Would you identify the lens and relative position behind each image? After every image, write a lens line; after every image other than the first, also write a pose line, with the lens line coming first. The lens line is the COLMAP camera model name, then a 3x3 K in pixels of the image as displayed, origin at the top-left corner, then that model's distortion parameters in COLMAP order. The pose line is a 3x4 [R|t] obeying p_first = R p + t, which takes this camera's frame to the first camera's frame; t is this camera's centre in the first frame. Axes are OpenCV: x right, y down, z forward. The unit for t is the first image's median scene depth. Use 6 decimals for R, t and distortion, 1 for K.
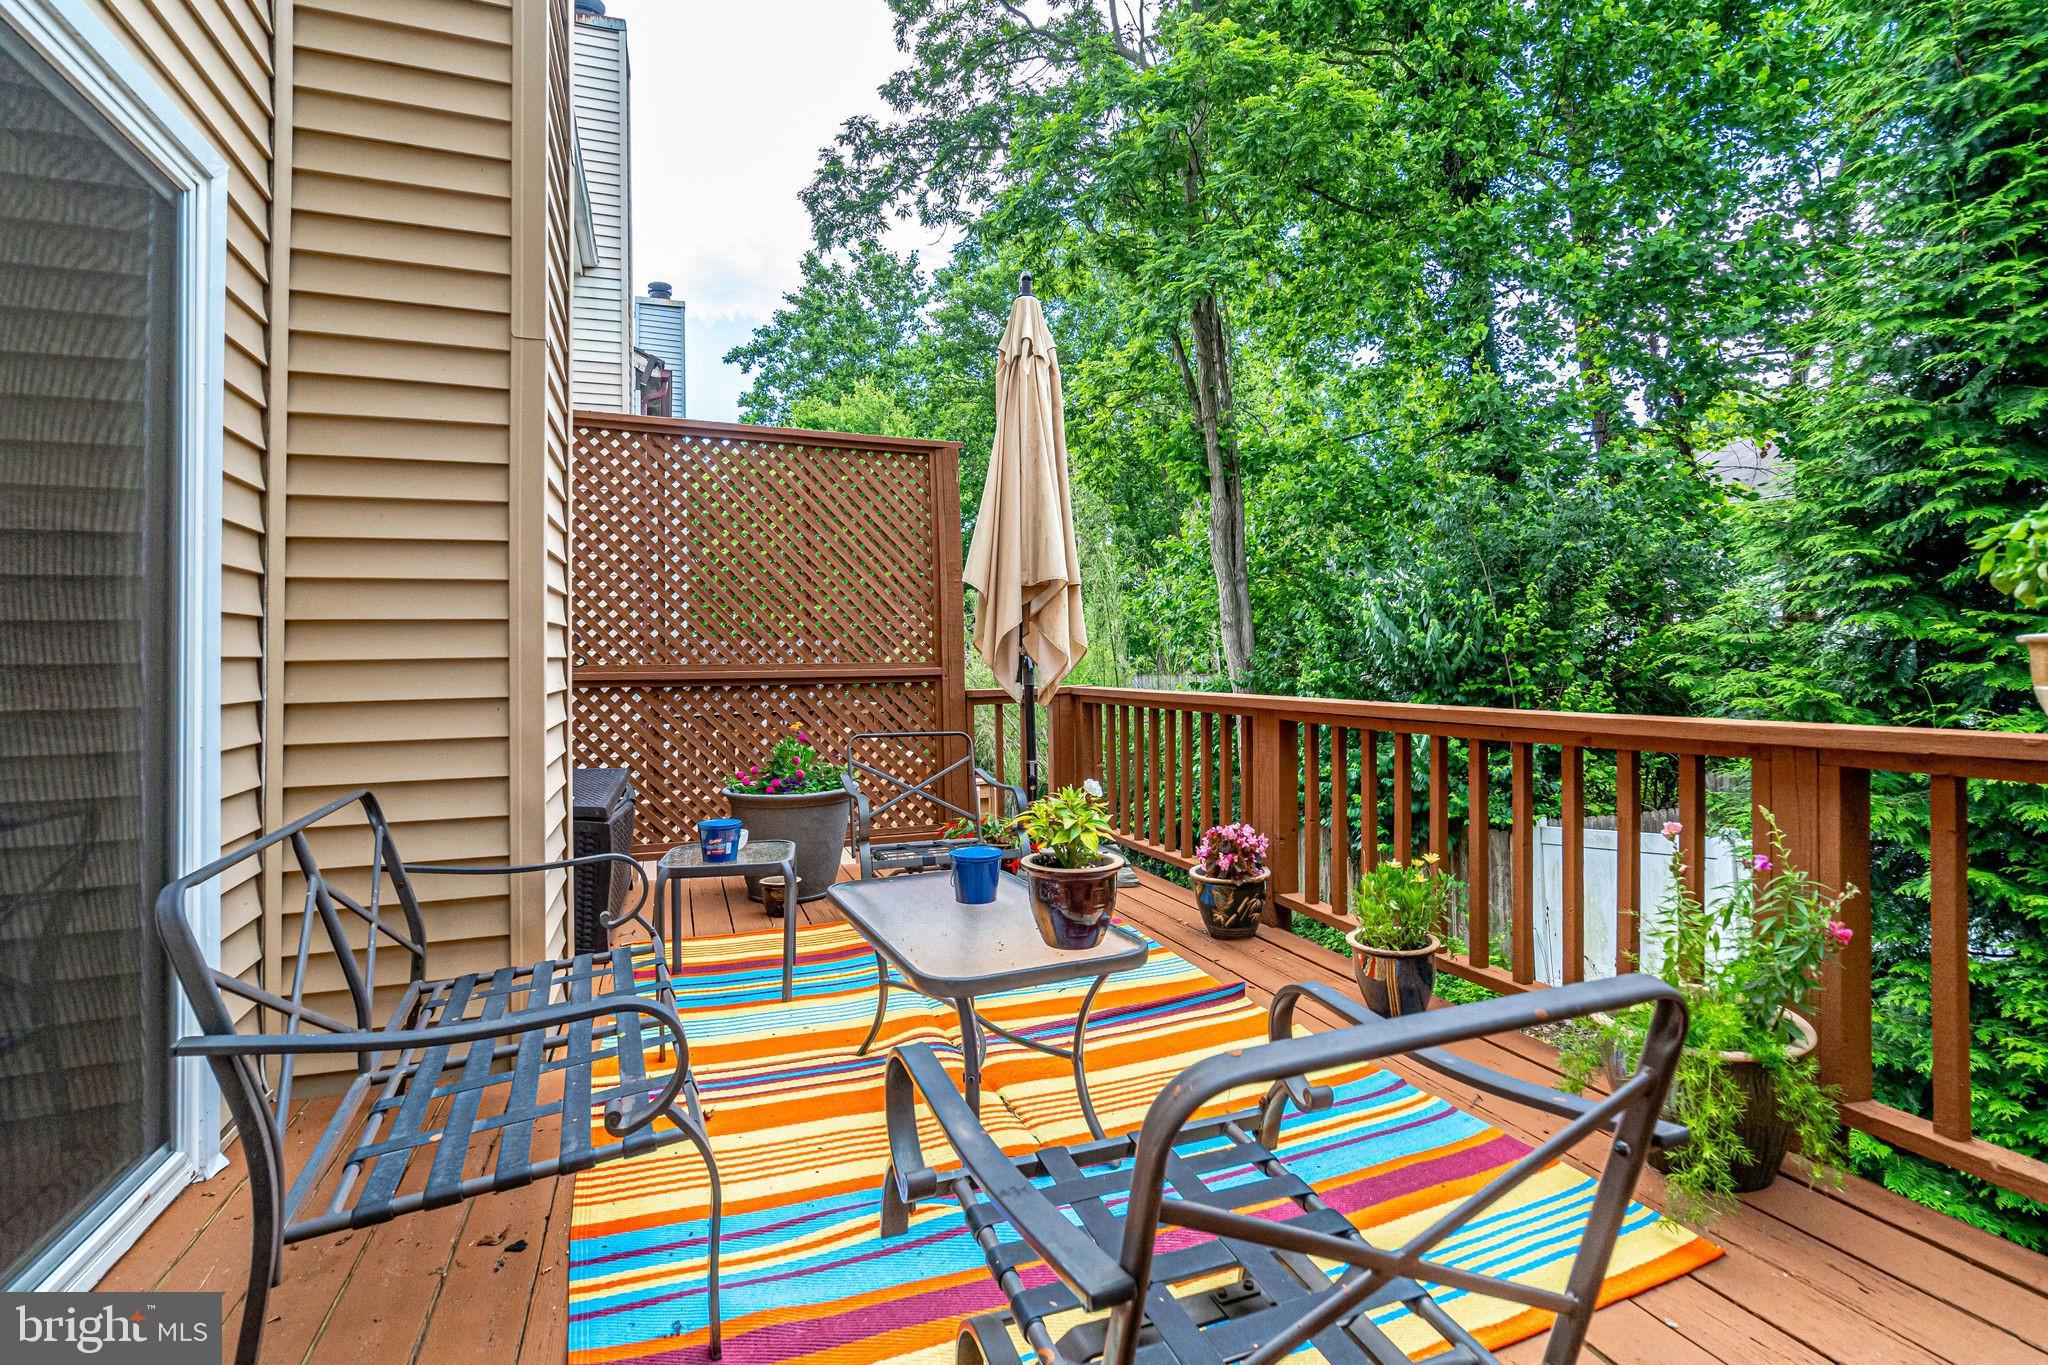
lens RADIAL K [[927.7, 0, 1007.4], [0, 927.7, 621.4], [0, 0, 1]] dist [-0.003702, -0.000418]
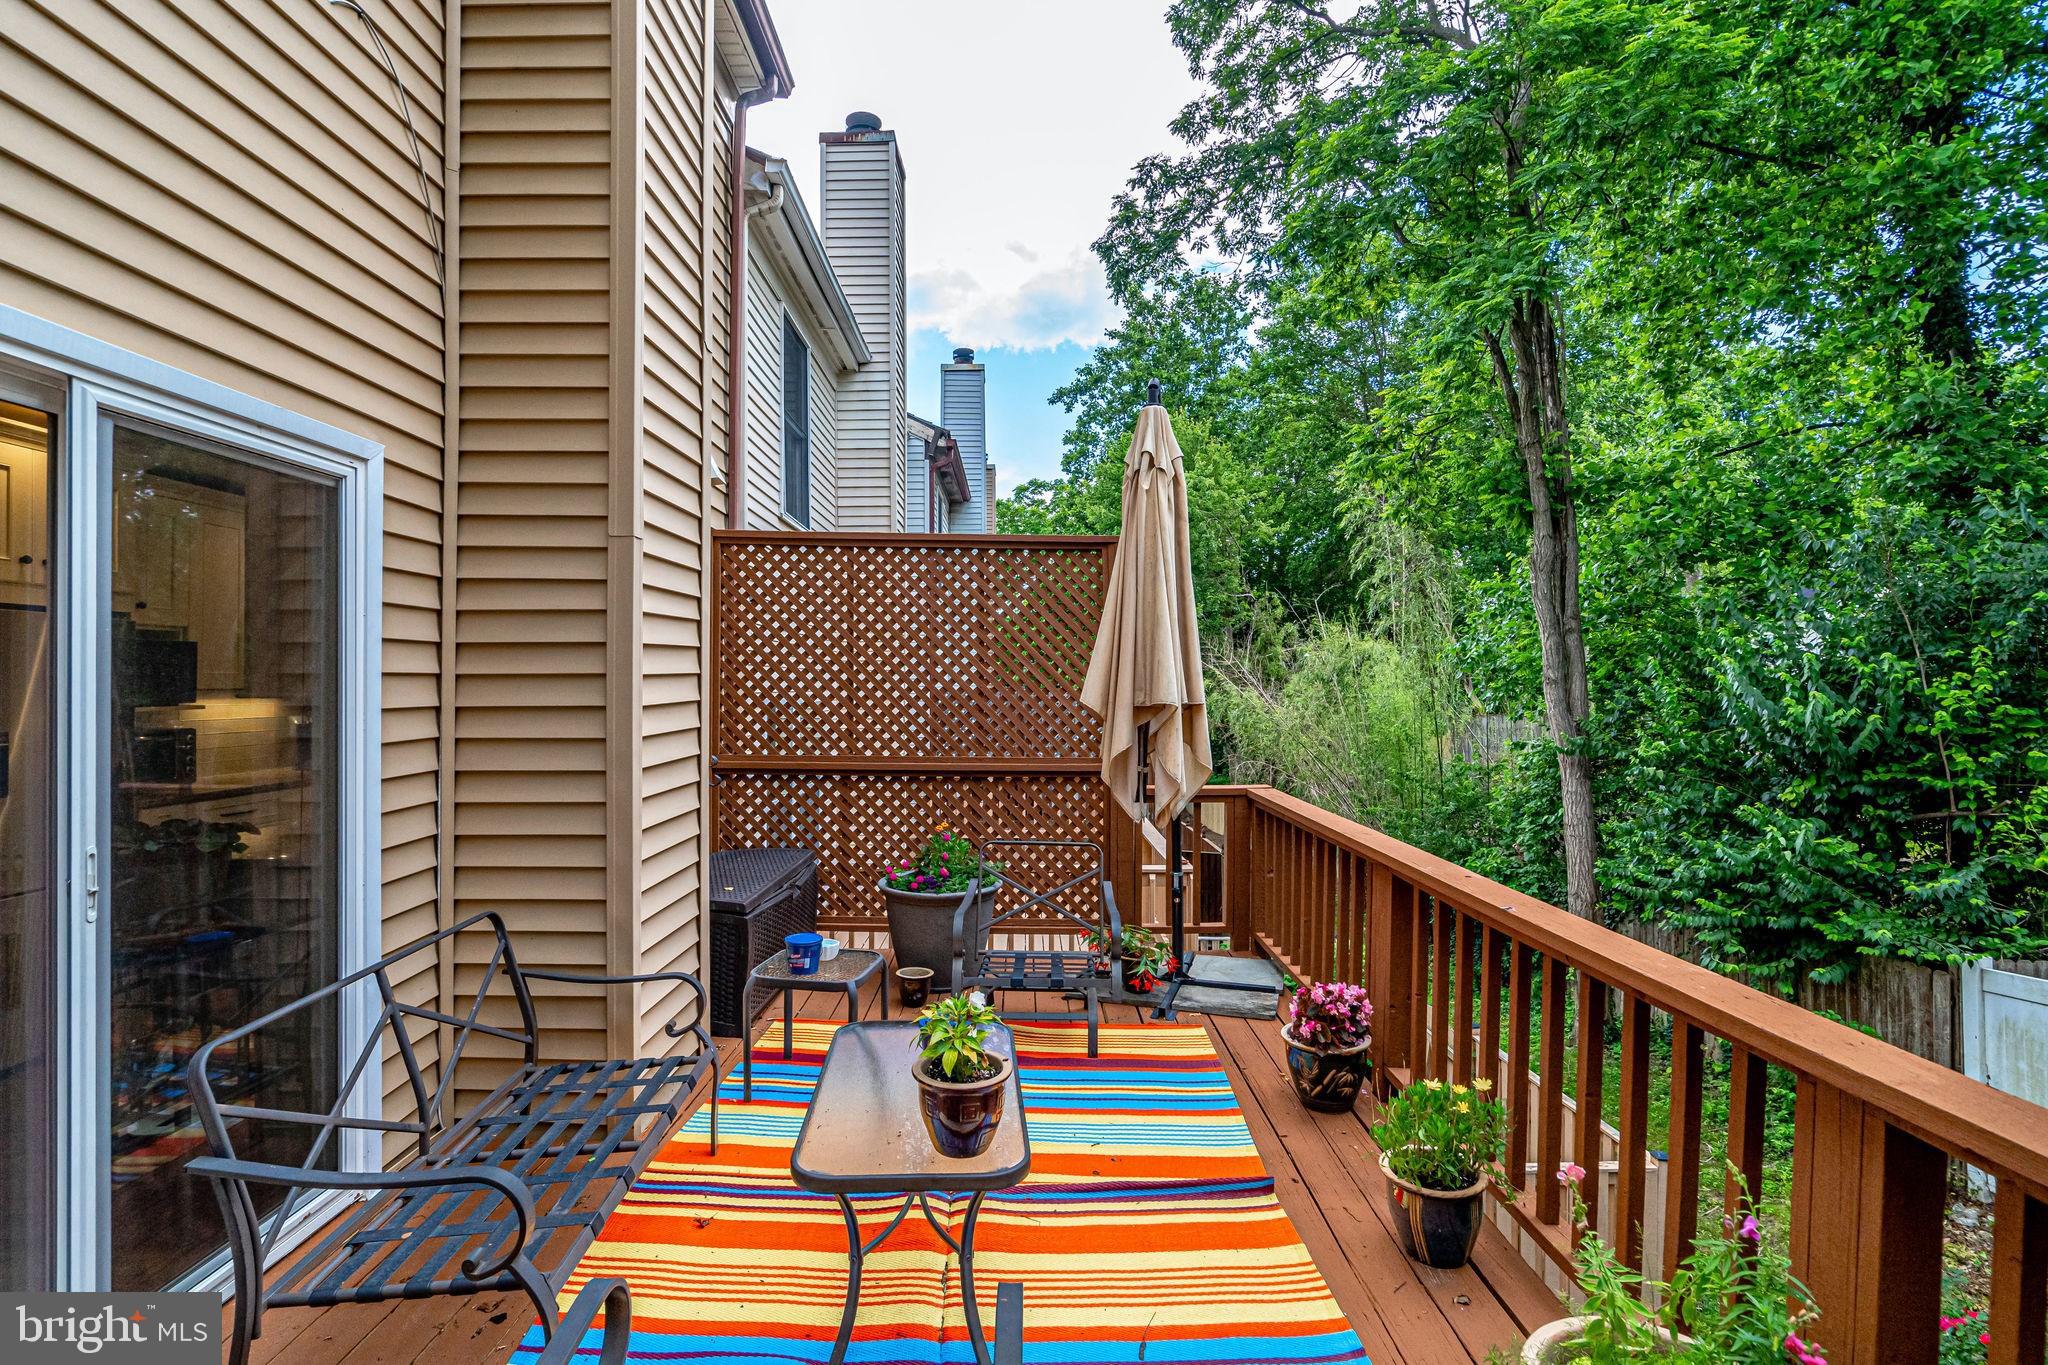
lens RADIAL K [[929.6, 0, 1013.8], [0, 929.6, 661.6], [0, 0, 1]] dist [-0.000927, 0.000691]
pose [[0.936194, 0.010749, -0.351320, 0.061187], [-0.003429, 0.999764, 0.021451, -0.027290], [0.351468, -0.018878, 0.936010, 0.007951]]
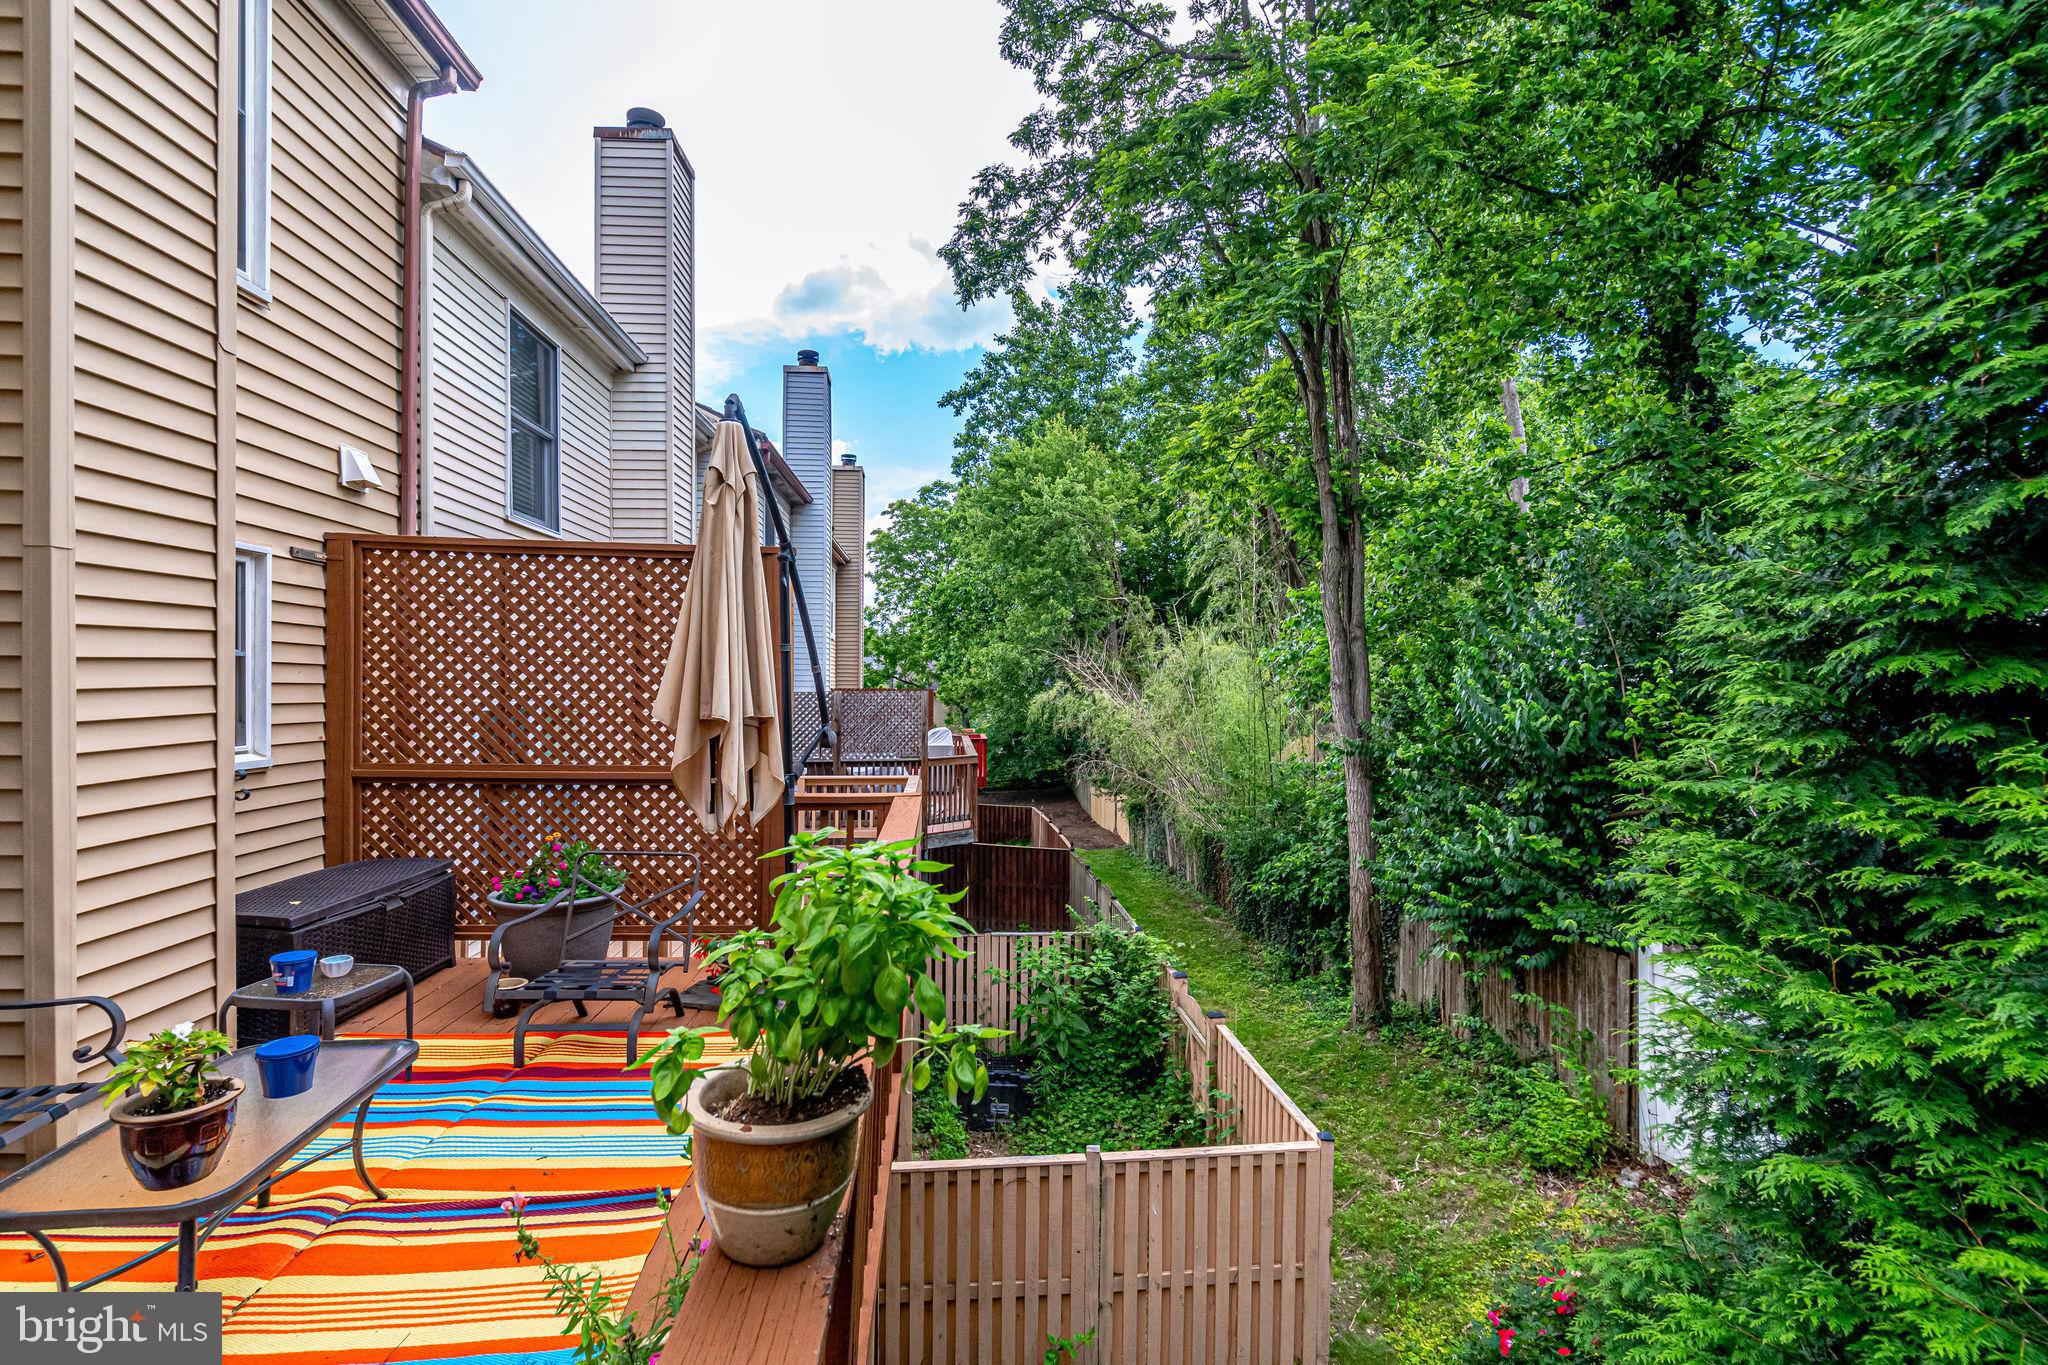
lens RADIAL K [[912.4, 0, 1010.8], [0, 912.4, 673.3], [0, 0, 1]] dist [-0.000047, 0.000678]
pose [[0.960295, 0.021271, -0.278176, 0.153897], [-0.011793, 0.999293, 0.035701, -0.032415], [0.278739, -0.031003, 0.959866, 0.039087]]
